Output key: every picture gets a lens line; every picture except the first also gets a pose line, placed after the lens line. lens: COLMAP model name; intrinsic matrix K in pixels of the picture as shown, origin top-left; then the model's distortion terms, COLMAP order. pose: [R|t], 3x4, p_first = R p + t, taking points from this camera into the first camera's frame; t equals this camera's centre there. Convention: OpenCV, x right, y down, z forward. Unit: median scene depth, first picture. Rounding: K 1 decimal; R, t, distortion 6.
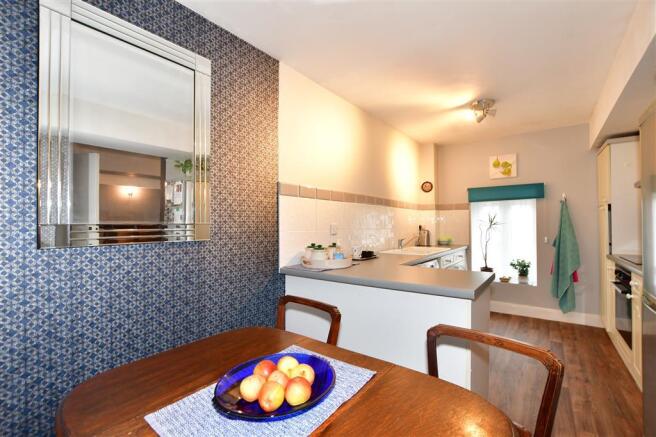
lens RADIAL K [[288.5, 0, 326.3], [0, 288.5, 222.8], [0, 0, 1]] dist [-0.031731, 0.008825]
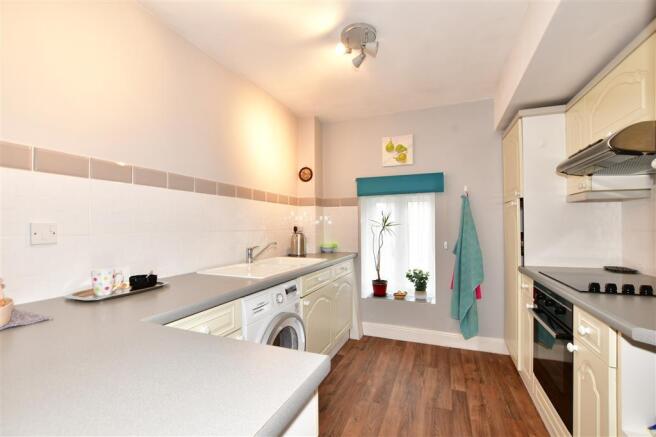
lens RADIAL K [[285.4, 0, 327.5], [0, 285.4, 222.4], [0, 0, 1]] dist [-0.001955, -0.000125]
pose [[0.964219, 0.006530, 0.265025, 0.232417], [-0.004800, 0.999963, -0.007176, 0.004138], [-0.265062, 0.005647, 0.964215, 0.303757]]
